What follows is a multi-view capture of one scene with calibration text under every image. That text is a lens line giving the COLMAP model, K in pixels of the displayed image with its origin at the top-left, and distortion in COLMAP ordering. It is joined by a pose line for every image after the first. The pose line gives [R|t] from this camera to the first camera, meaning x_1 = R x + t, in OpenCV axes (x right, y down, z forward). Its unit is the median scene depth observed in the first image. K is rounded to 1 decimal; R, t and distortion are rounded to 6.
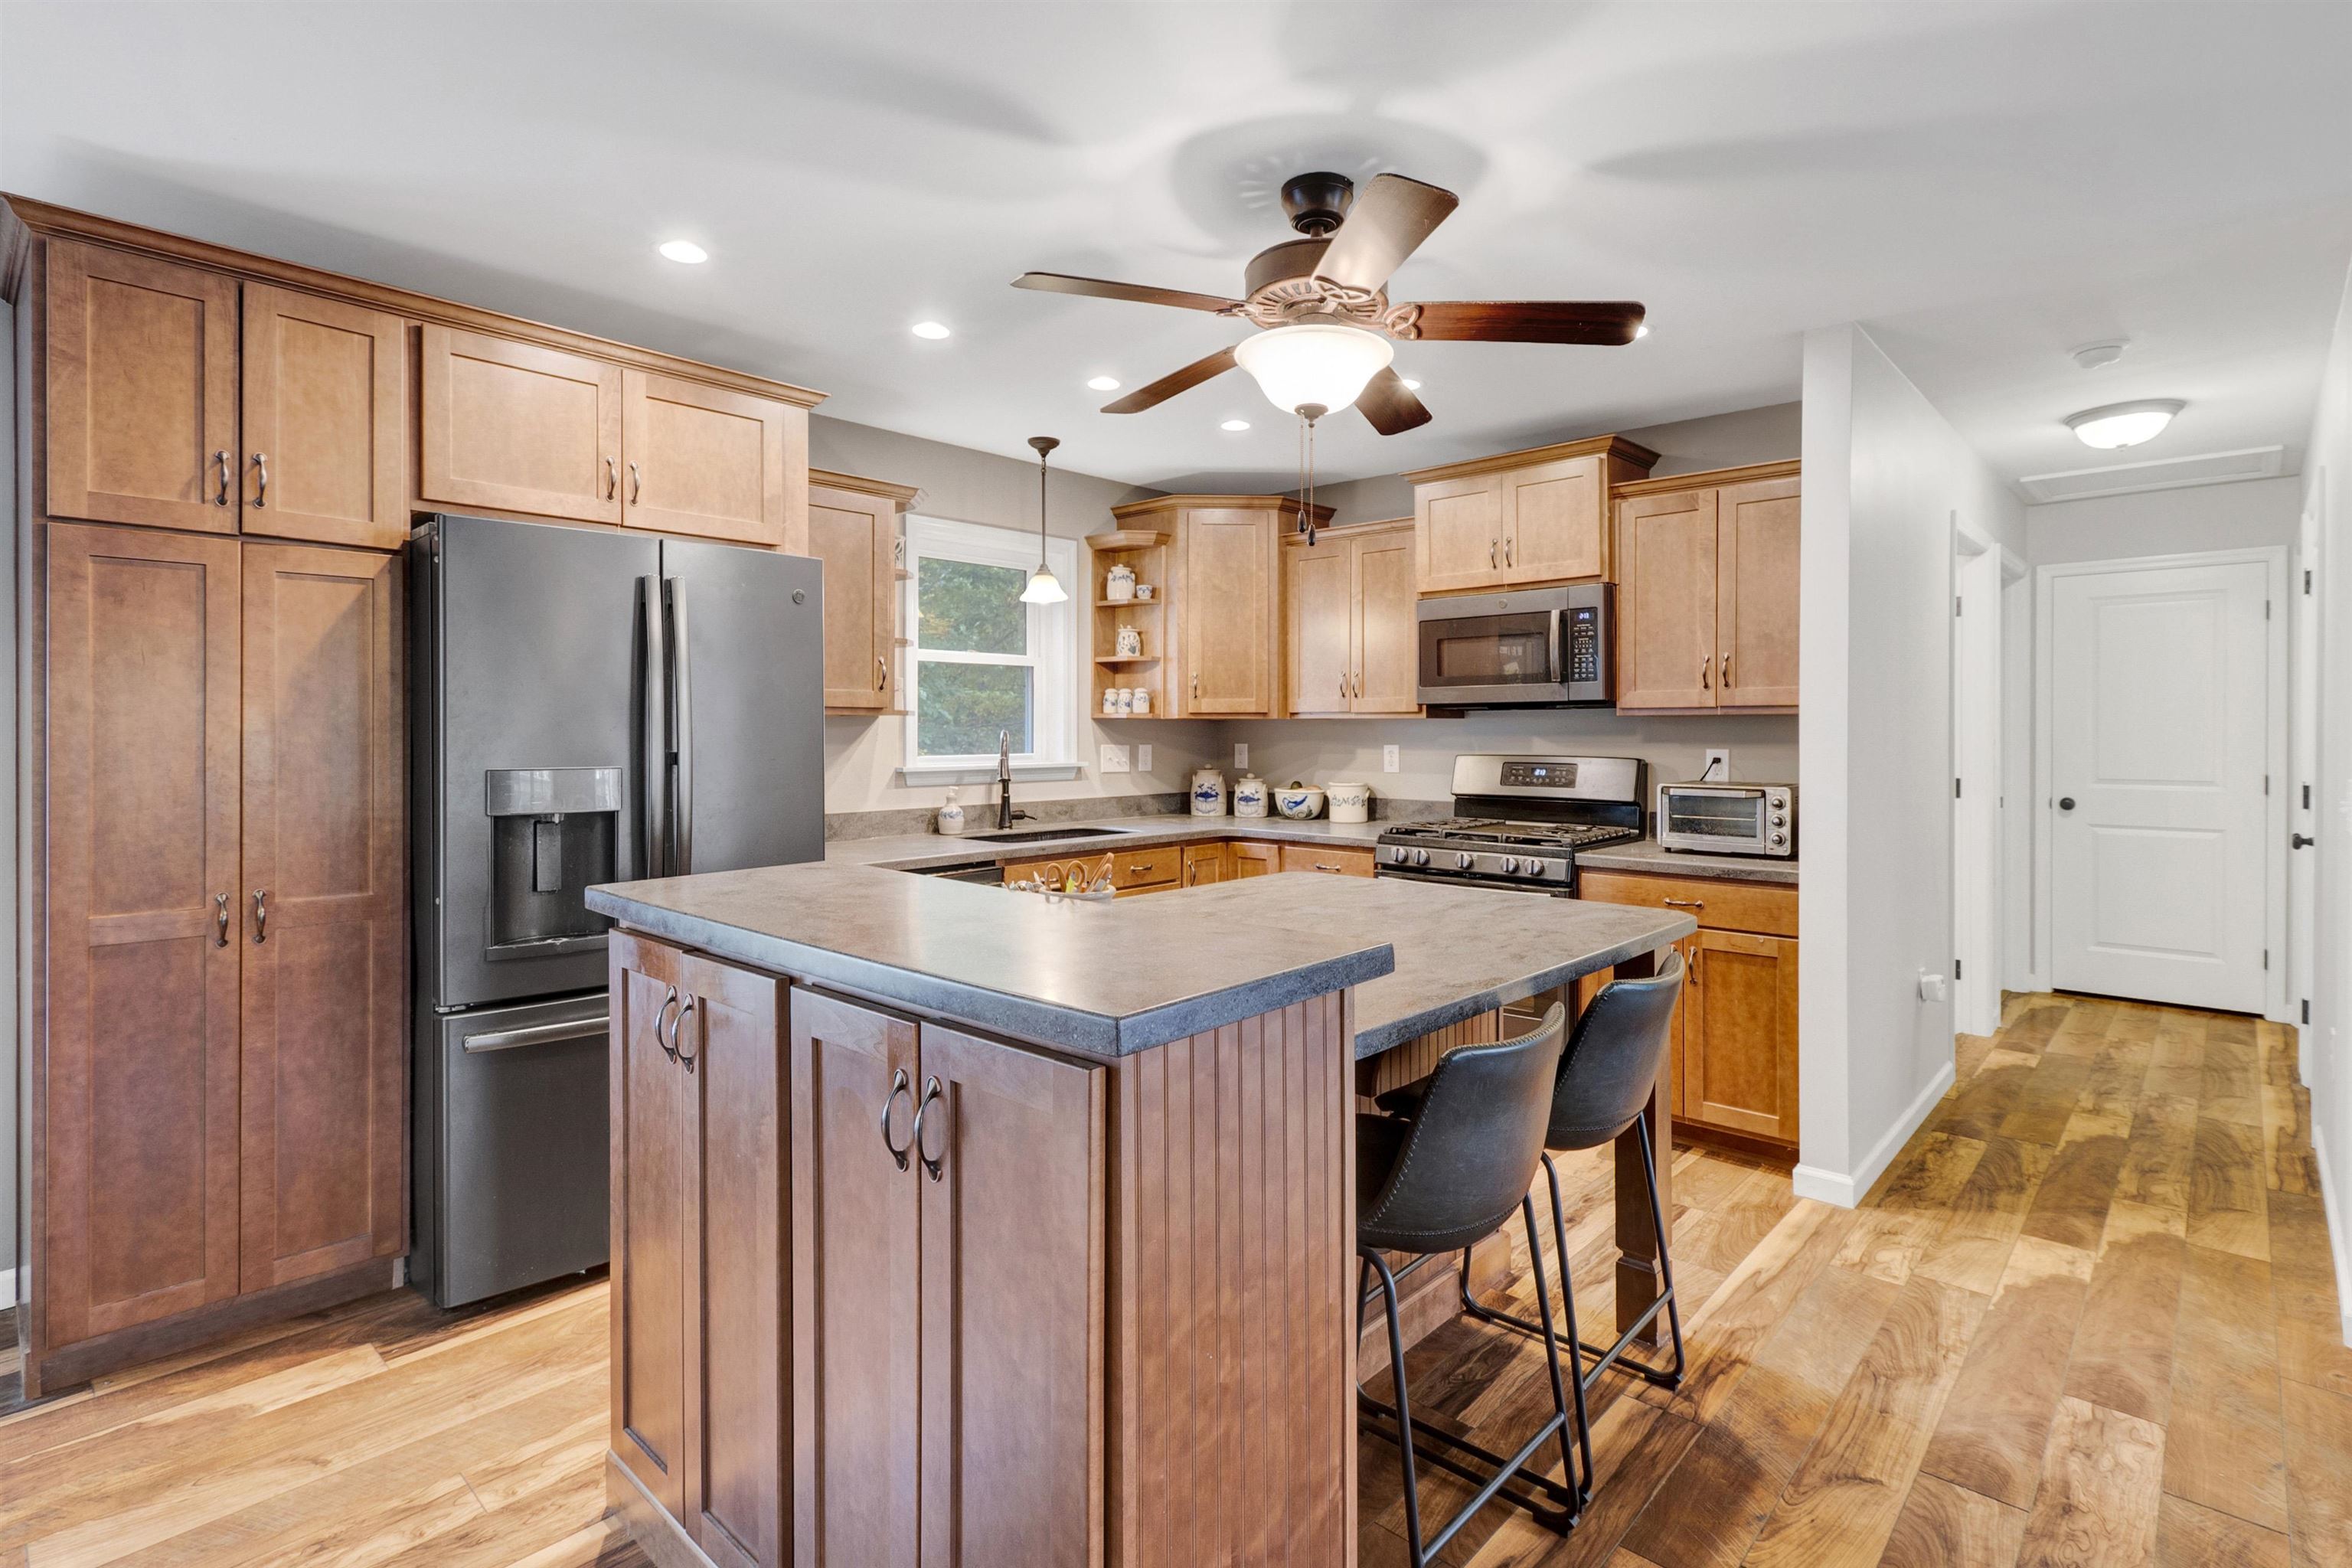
lens RADIAL K [[1132.8, 0, 1190.8], [0, 1132.8, 735.4], [0, 0, 1]] dist [0.008778, -0.000399]
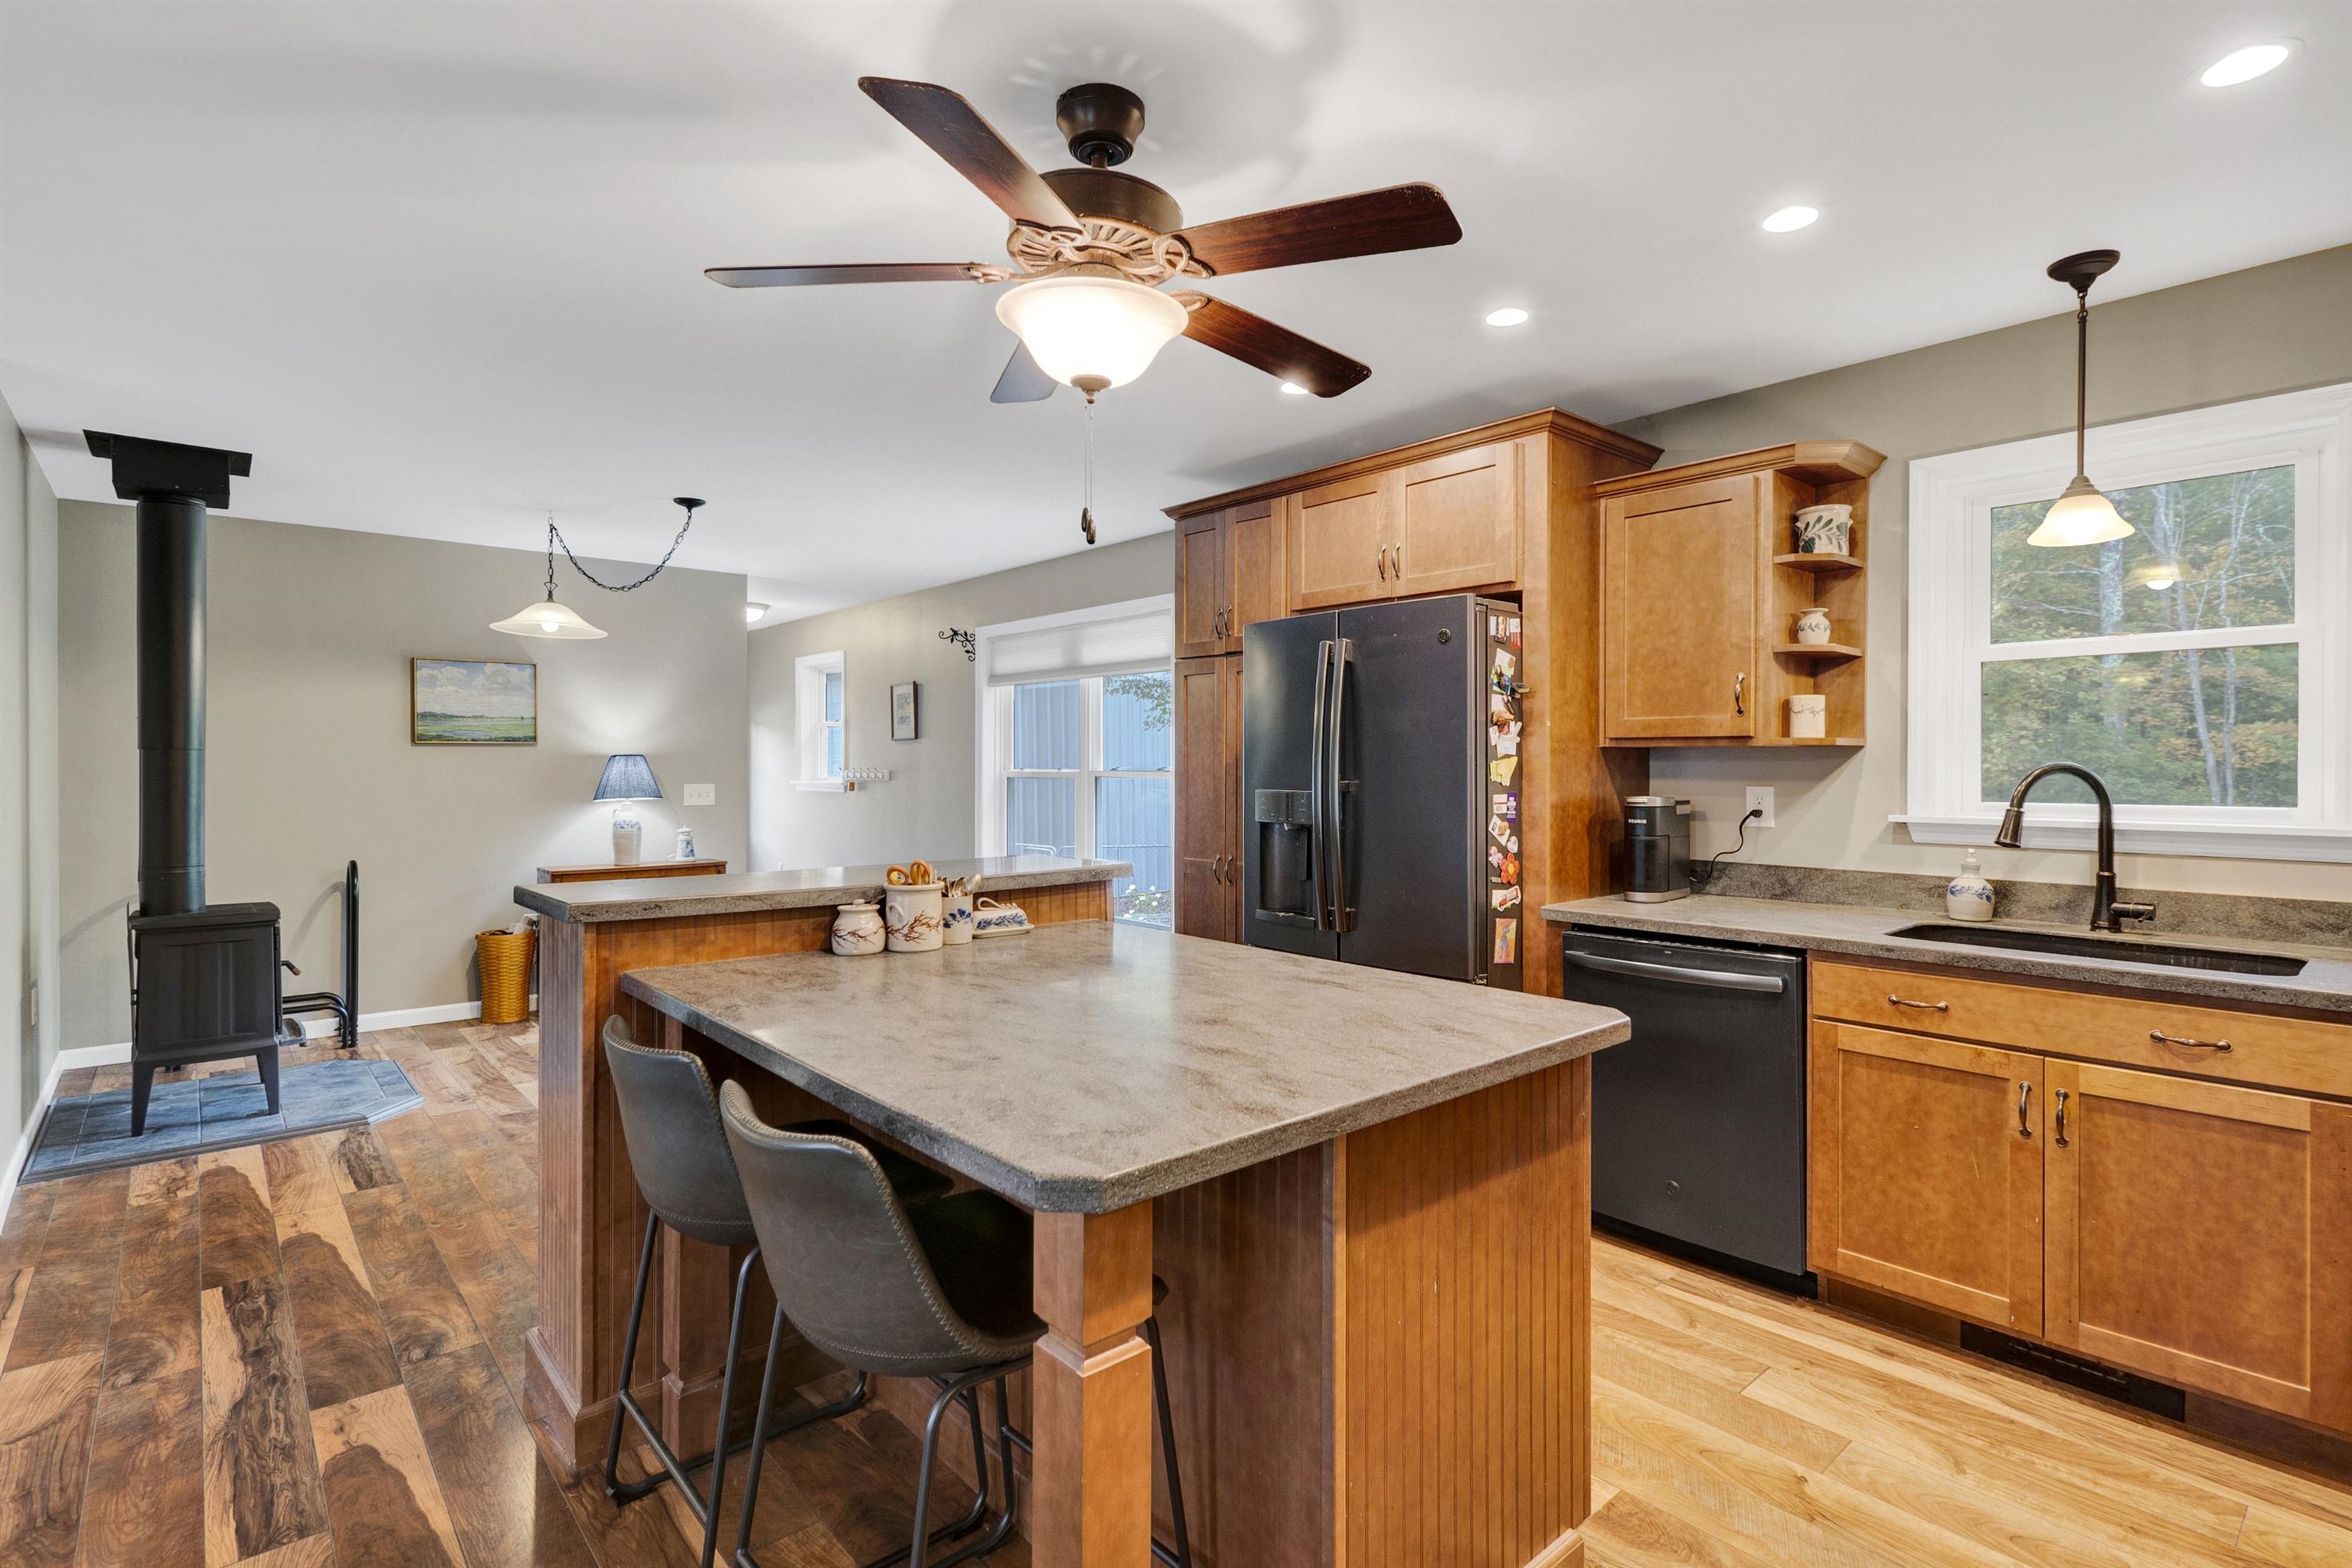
lens RADIAL K [[1111.5, 0, 1178.5], [0, 1111.5, 770.6], [0, 0, 1]] dist [0.014734, -0.001536]
pose [[-0.106110, 0.005573, -0.994339, 0.534458], [-0.004638, 0.999971, 0.006100, -0.002919], [0.994344, 0.005259, -0.106081, 0.661526]]
